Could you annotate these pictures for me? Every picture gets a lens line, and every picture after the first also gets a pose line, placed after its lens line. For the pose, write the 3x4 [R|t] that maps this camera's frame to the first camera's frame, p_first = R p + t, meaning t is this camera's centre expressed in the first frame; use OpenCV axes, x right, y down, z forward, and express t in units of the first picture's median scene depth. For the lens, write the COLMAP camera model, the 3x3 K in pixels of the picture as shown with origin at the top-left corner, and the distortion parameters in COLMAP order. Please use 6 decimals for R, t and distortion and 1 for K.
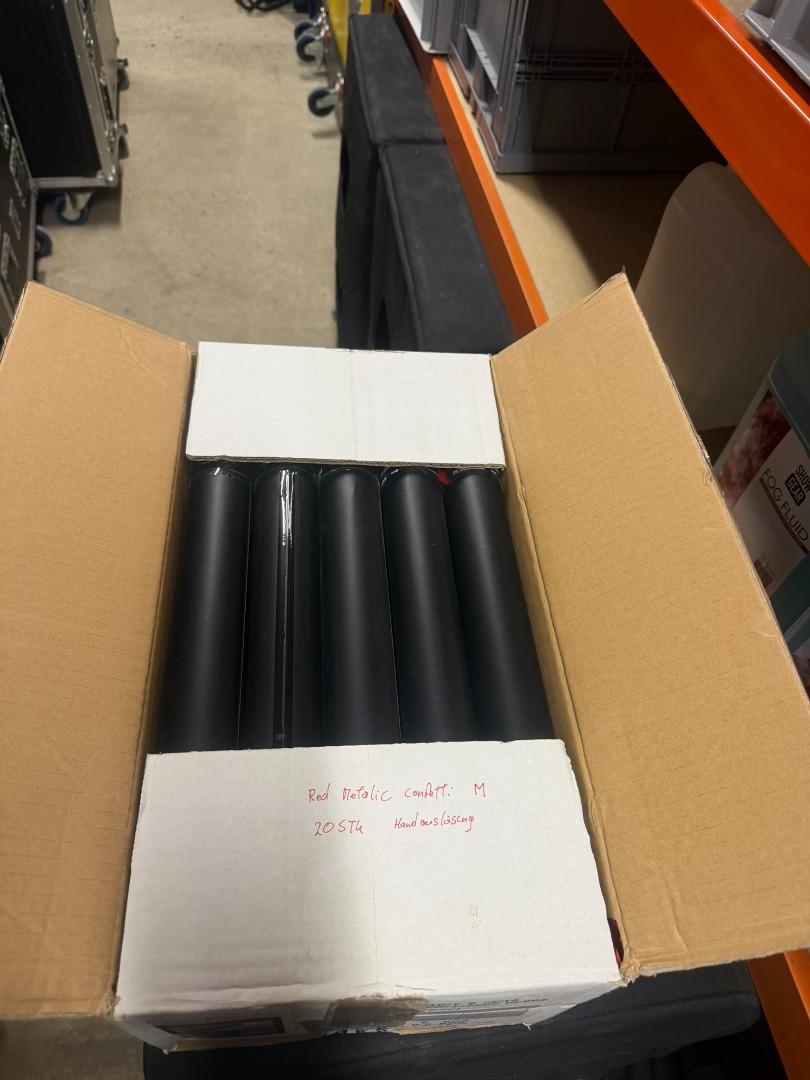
lens RADIAL K [[776.6, 0, 400.4], [0, 776.6, 540.4], [0, 0, 1]] dist [-0.011019, -0.003355]
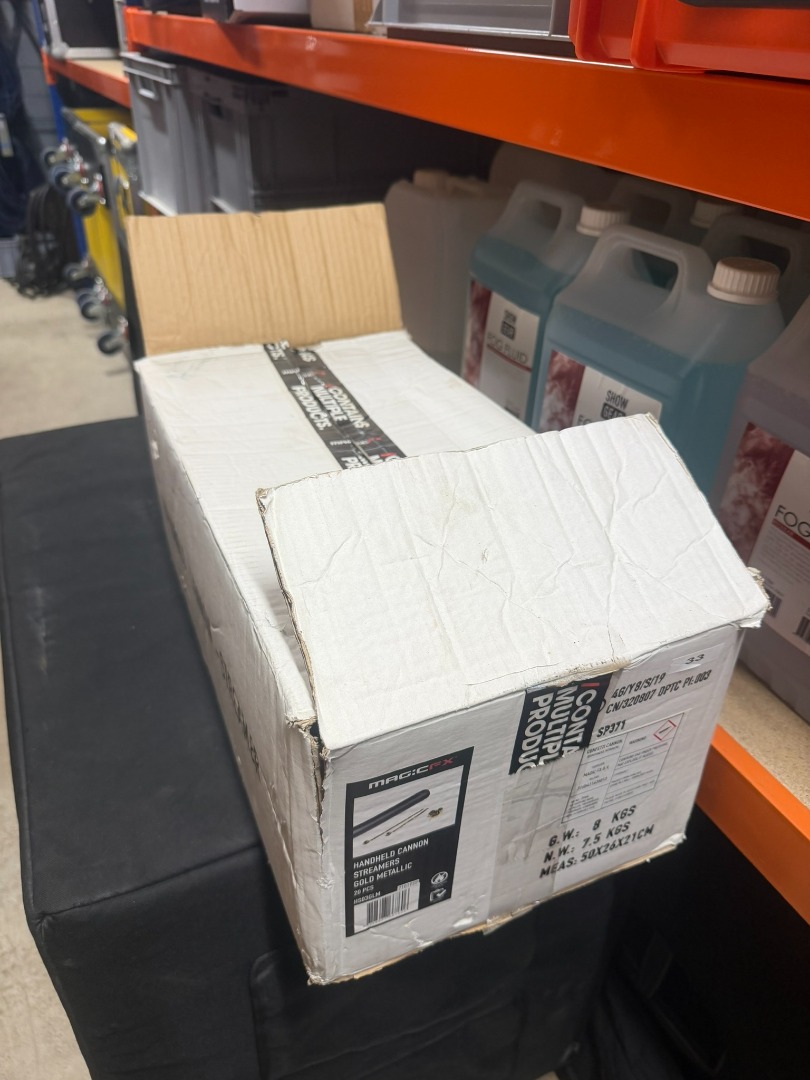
lens RADIAL K [[776.6, 0, 400.4], [0, 776.6, 540.4], [0, 0, 1]] dist [-0.011019, -0.003355]
pose [[0.955194, -0.198028, 0.219974, -0.006640], [0.256140, 0.925471, -0.279099, 0.247208], [-0.148311, 0.322938, 0.934727, -0.029800]]
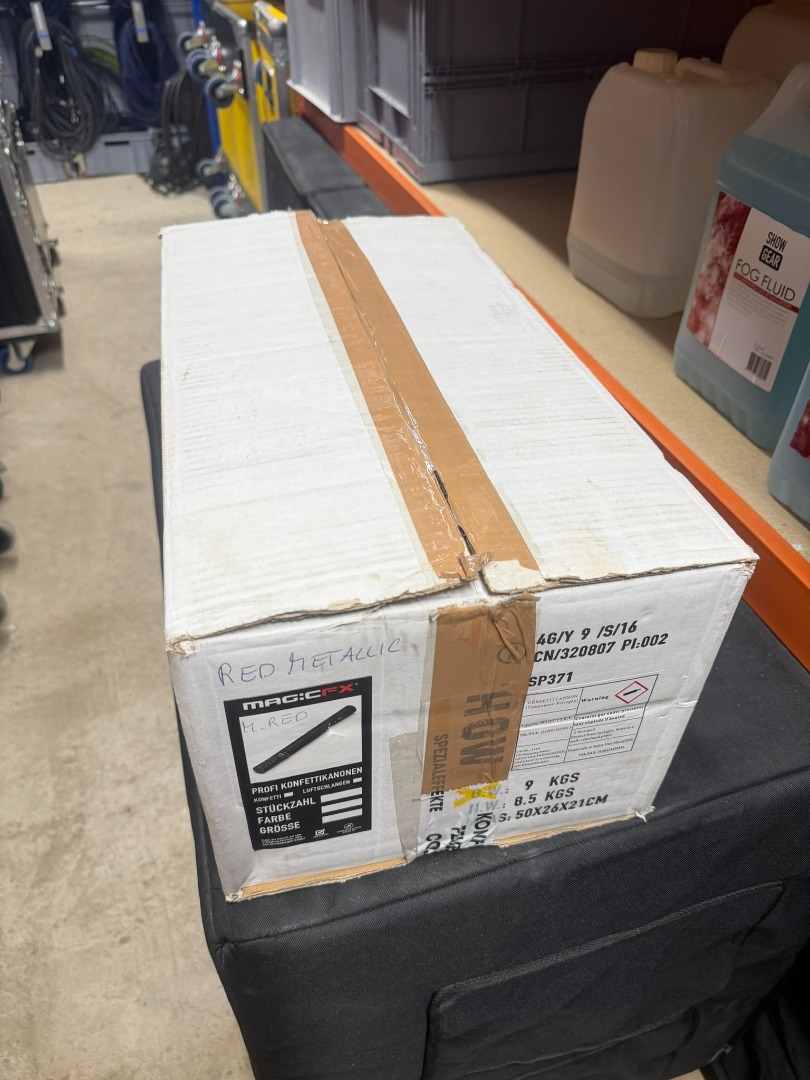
lens RADIAL K [[776.6, 0, 400.4], [0, 776.6, 540.4], [0, 0, 1]] dist [-0.011019, -0.003355]
pose [[0.985514, -0.156311, 0.065796, -0.044297], [0.166441, 0.965900, -0.198331, 0.180913], [-0.032551, 0.206409, 0.977924, 0.037008]]
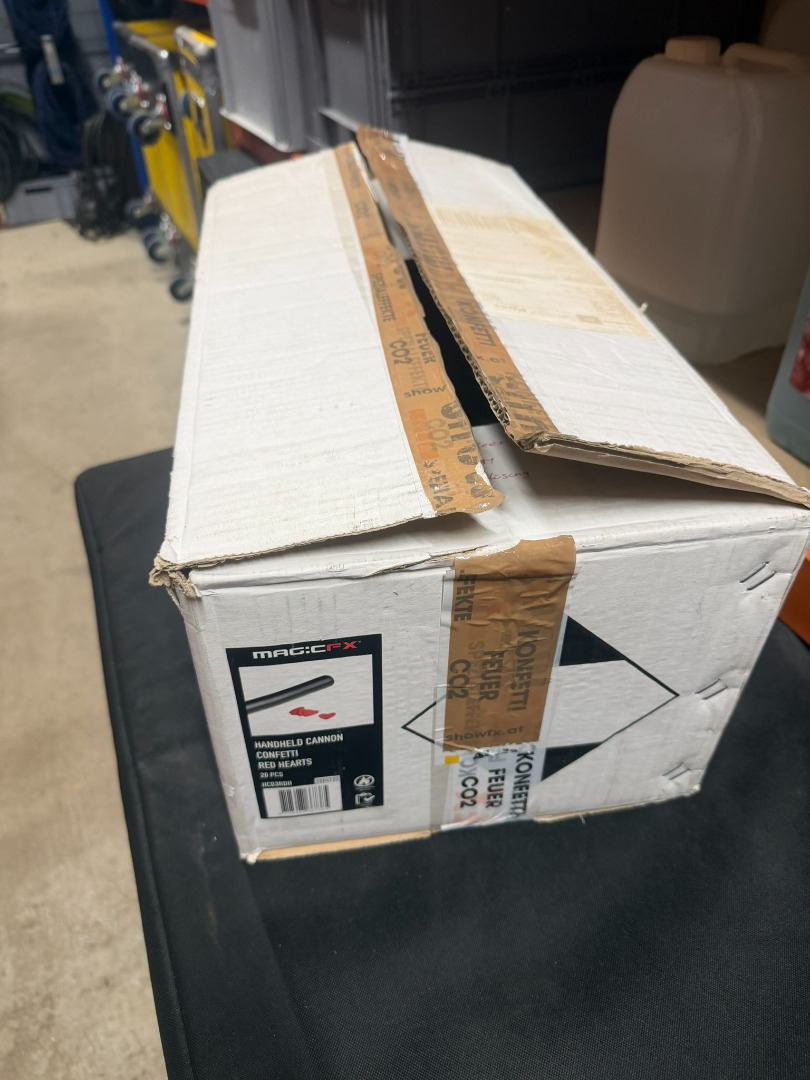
lens RADIAL K [[791.4, 0, 404.4], [0, 791.4, 537.2], [0, 0, 1]] dist [-0.014711, -0.001027]
pose [[0.962632, -0.242393, 0.120766, -0.058389], [0.264126, 0.938820, -0.221030, 0.081441], [-0.059802, 0.244668, 0.967761, 0.150568]]
